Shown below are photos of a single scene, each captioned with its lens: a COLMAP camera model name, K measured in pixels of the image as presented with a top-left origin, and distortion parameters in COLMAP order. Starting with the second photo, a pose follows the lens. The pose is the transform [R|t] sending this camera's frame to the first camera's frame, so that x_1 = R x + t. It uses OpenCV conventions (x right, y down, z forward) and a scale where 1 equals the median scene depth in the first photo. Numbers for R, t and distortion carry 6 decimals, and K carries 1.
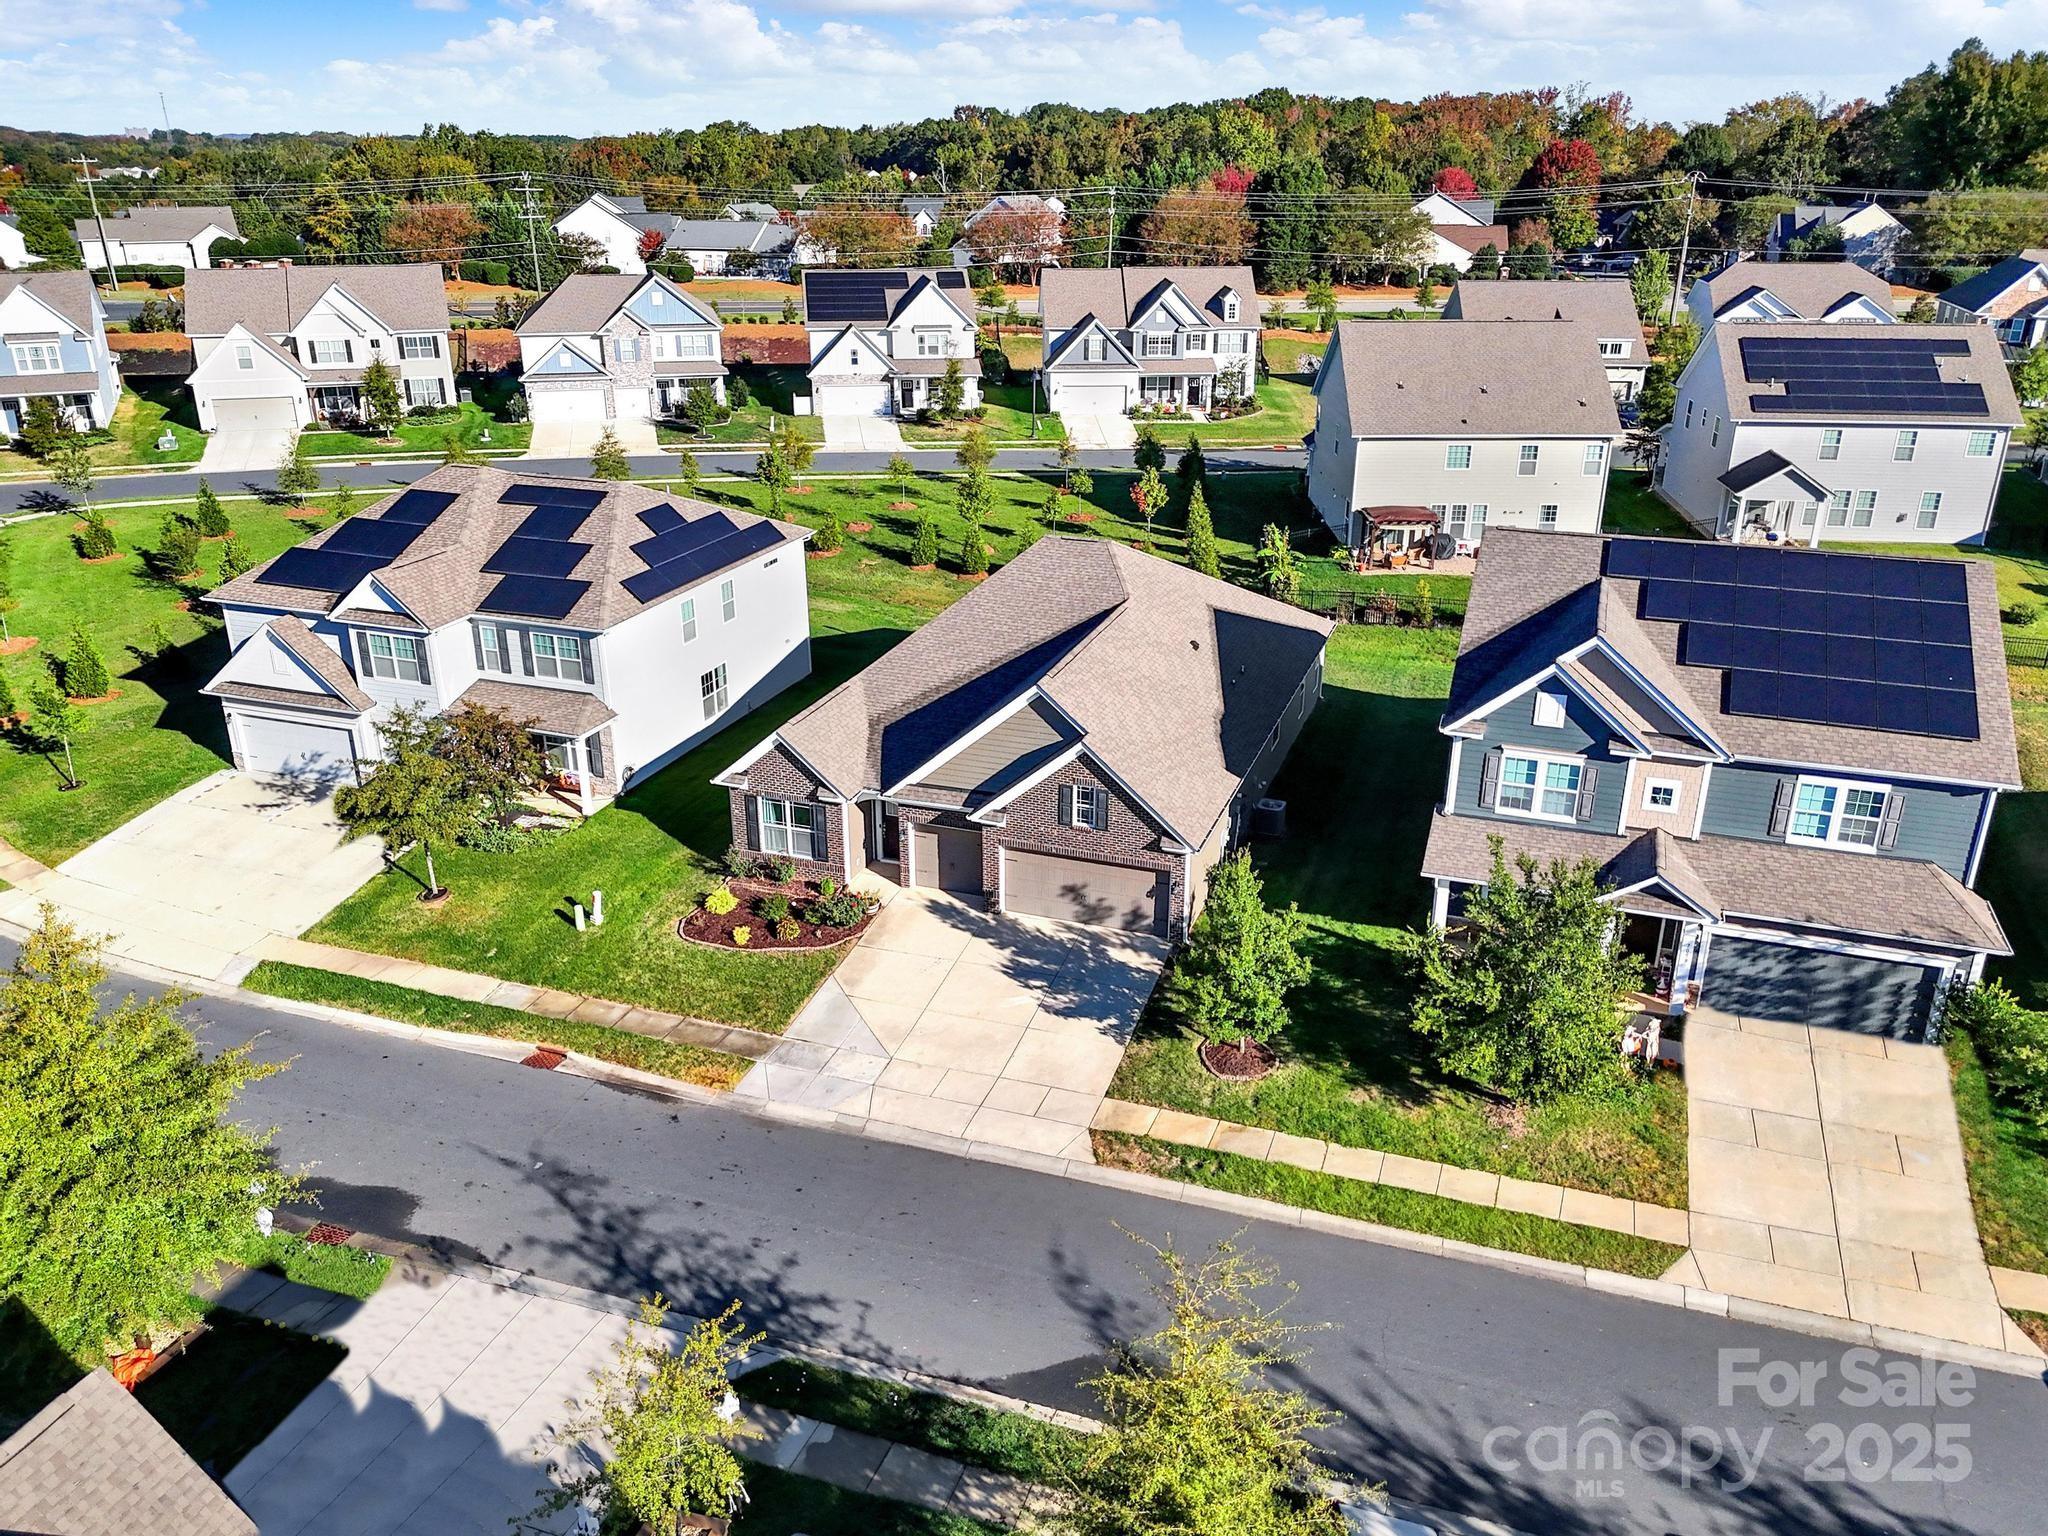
lens RADIAL K [[1527.6, 0, 1024.0], [0, 1527.6, 768.0], [0, 0, 1]] dist [0.078711, -0.081761]
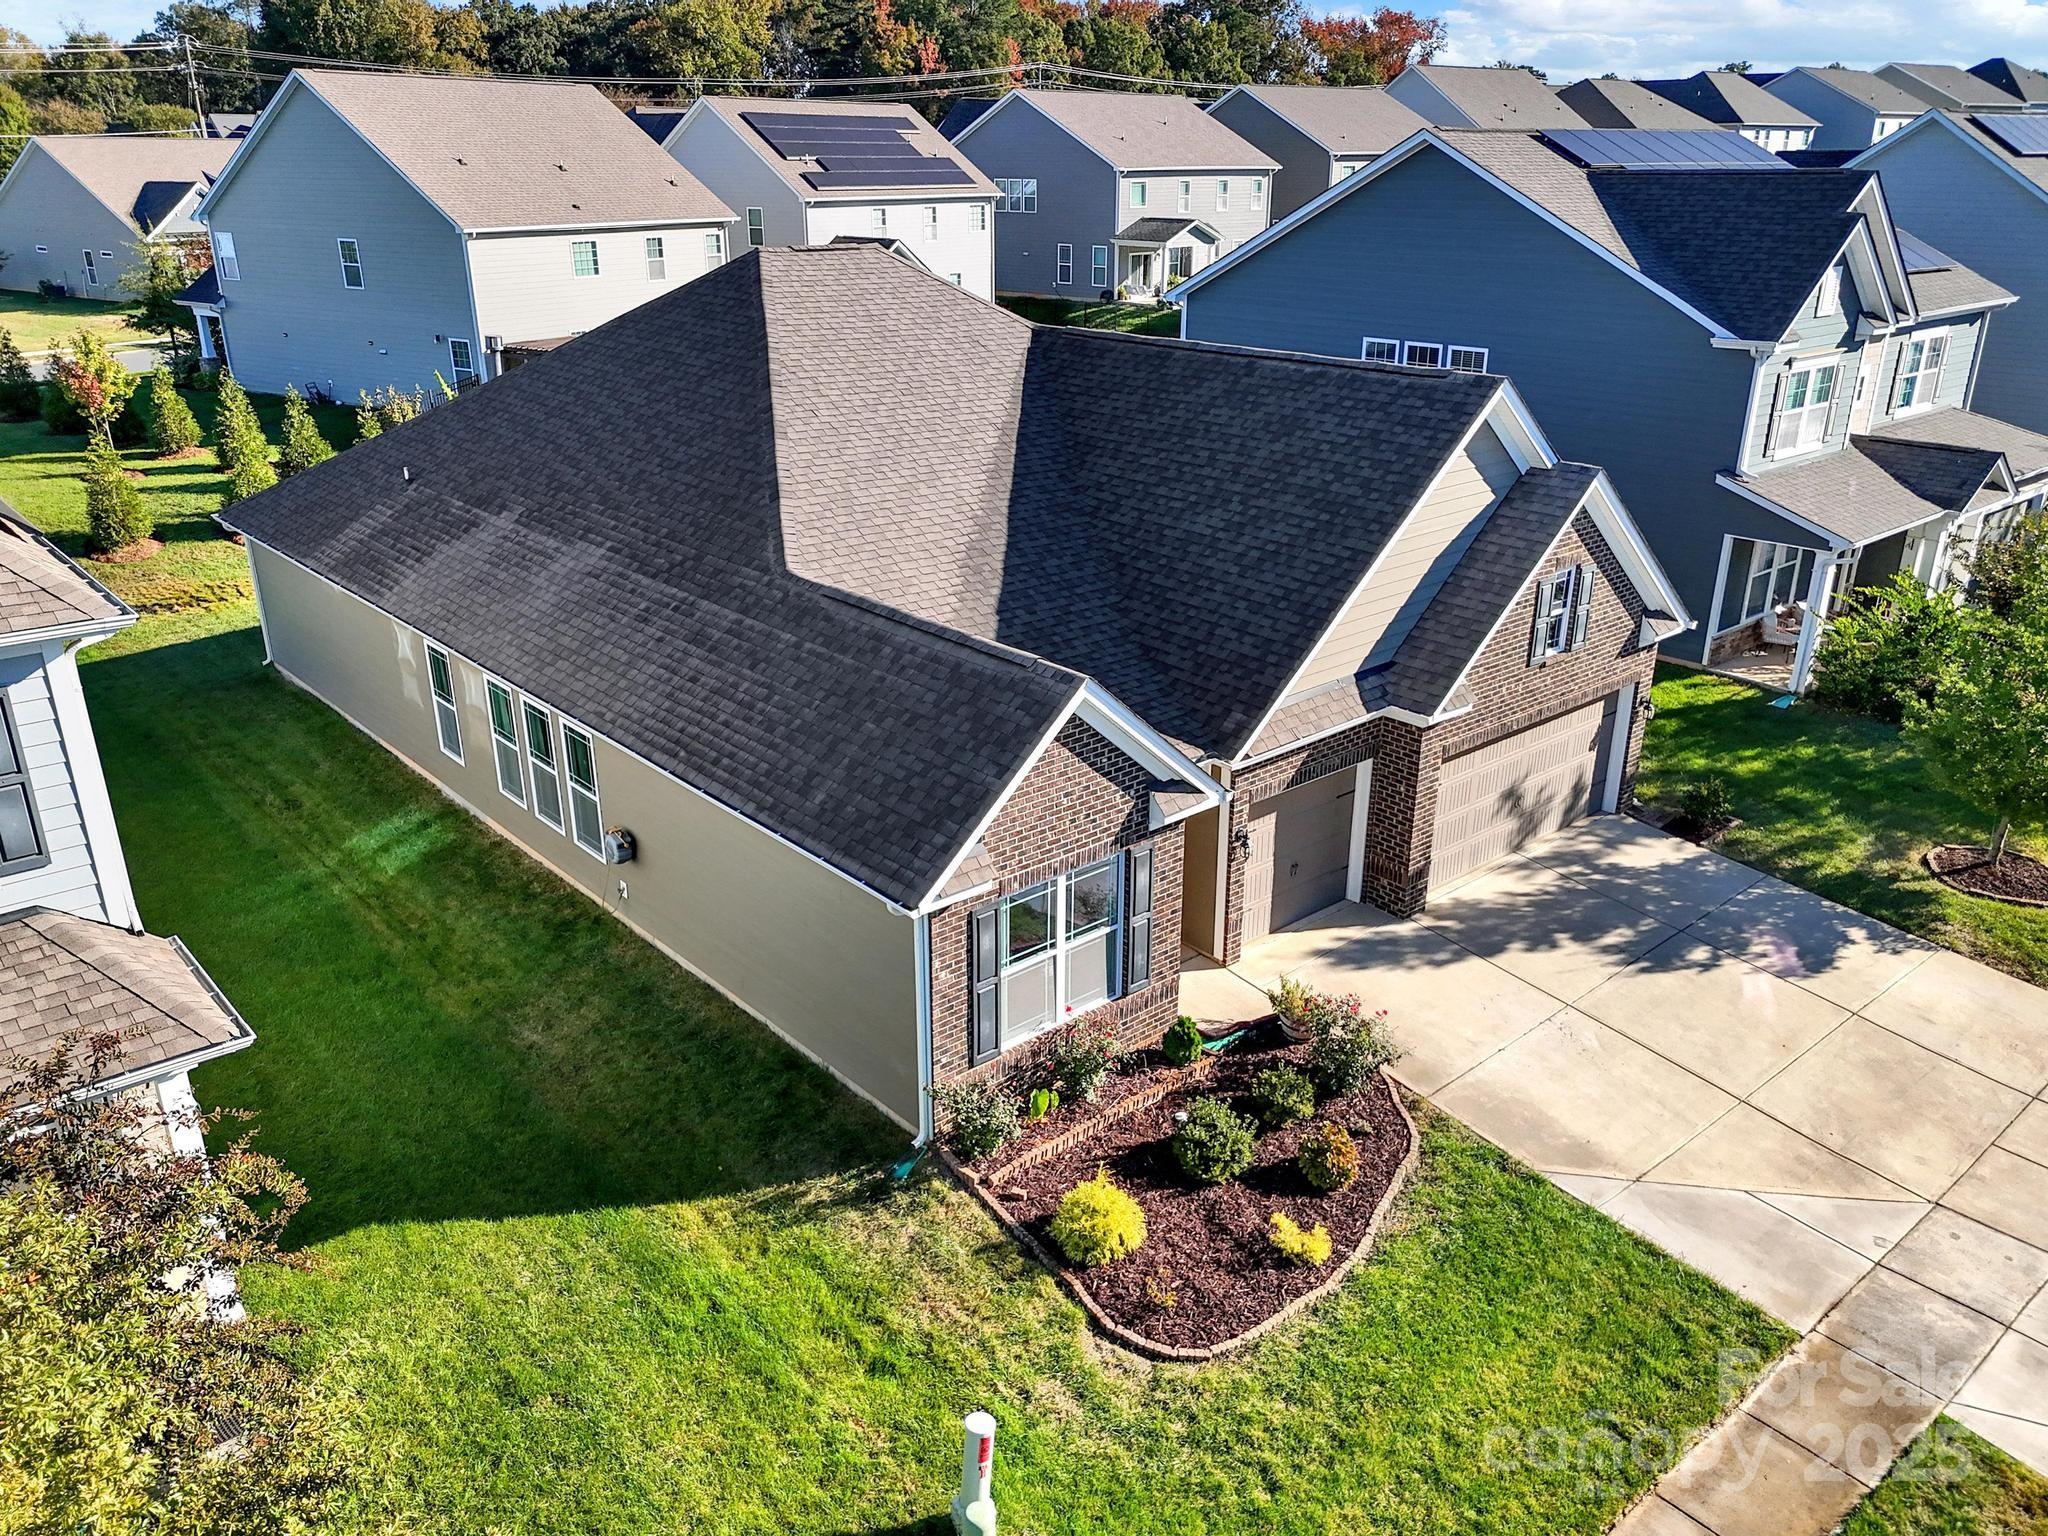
lens RADIAL K [[1527.6, 0, 1024.0], [0, 1527.6, 768.0], [0, 0, 1]] dist [0.078711, -0.081761]
pose [[0.492861, -0.320586, 0.808896, -0.471274], [0.326668, 0.929821, 0.169472, -0.070564], [-0.806459, 0.180714, 0.562998, 0.852770]]
